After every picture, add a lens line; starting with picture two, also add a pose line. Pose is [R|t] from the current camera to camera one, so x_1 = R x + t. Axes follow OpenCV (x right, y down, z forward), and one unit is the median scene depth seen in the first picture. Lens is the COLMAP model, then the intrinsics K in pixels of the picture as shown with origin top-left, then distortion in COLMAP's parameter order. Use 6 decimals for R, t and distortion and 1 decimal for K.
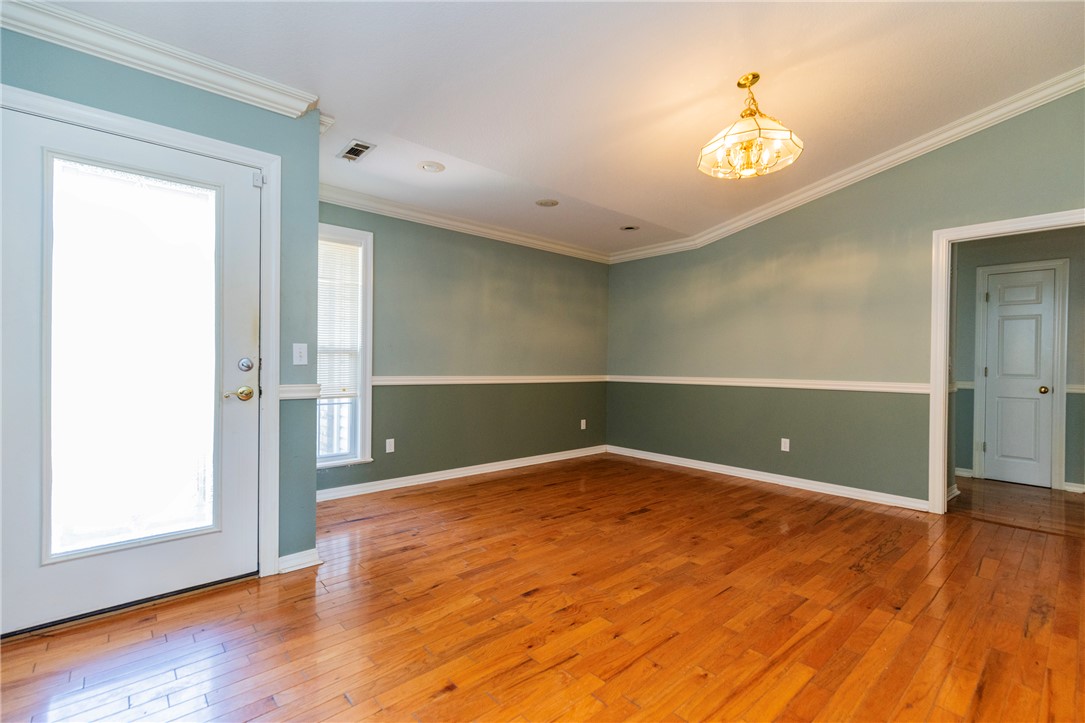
lens RADIAL K [[485.4, 0, 552.6], [0, 485.4, 364.0], [0, 0, 1]] dist [0.004252, 0.000075]
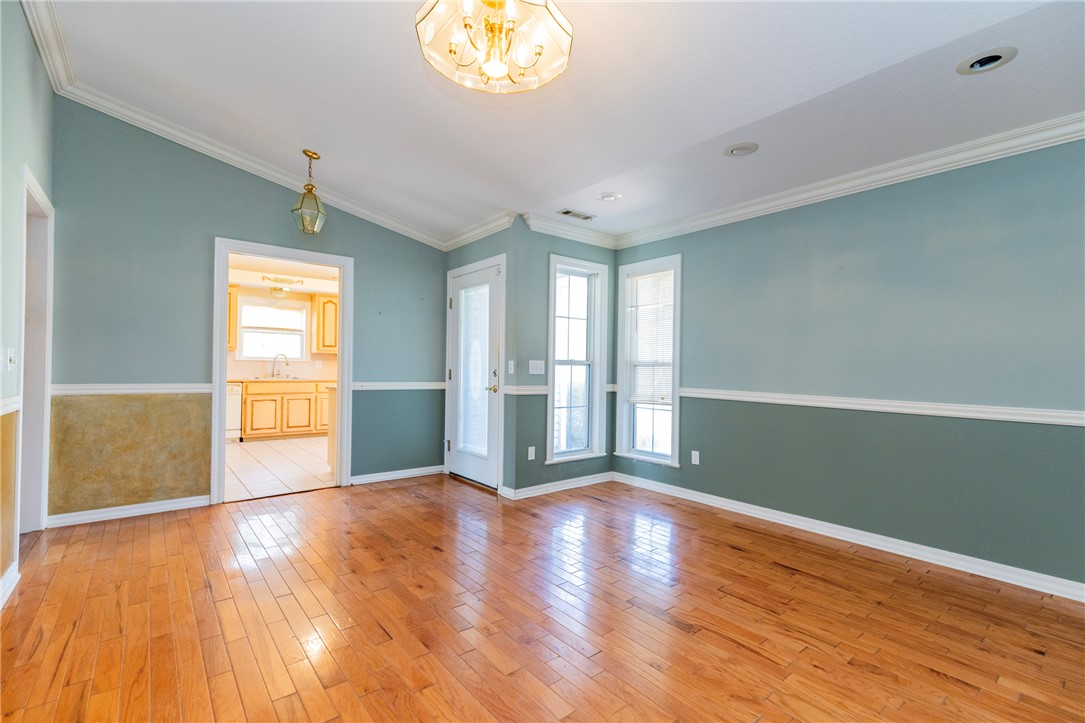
lens RADIAL K [[485.4, 0, 552.6], [0, 485.4, 364.0], [0, 0, 1]] dist [0.004252, 0.000075]
pose [[-0.042446, -0.016734, -0.998959, 0.903021], [-0.017183, 0.999724, -0.016017, -0.005688], [0.998951, 0.016485, -0.042721, 0.980404]]
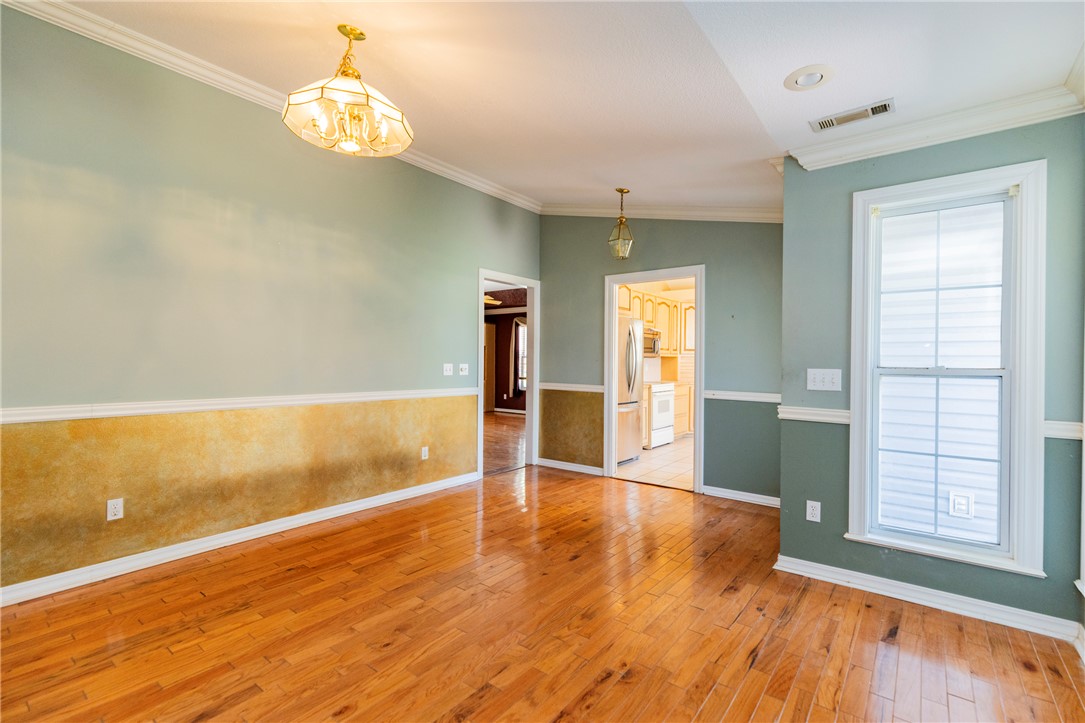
lens RADIAL K [[485.4, 0, 552.6], [0, 485.4, 364.0], [0, 0, 1]] dist [0.004252, 0.000075]
pose [[-0.983286, -0.017559, -0.181220, 0.186607], [-0.019041, 0.999798, 0.006441, -0.041392], [0.181070, 0.009784, -0.983421, 1.643104]]
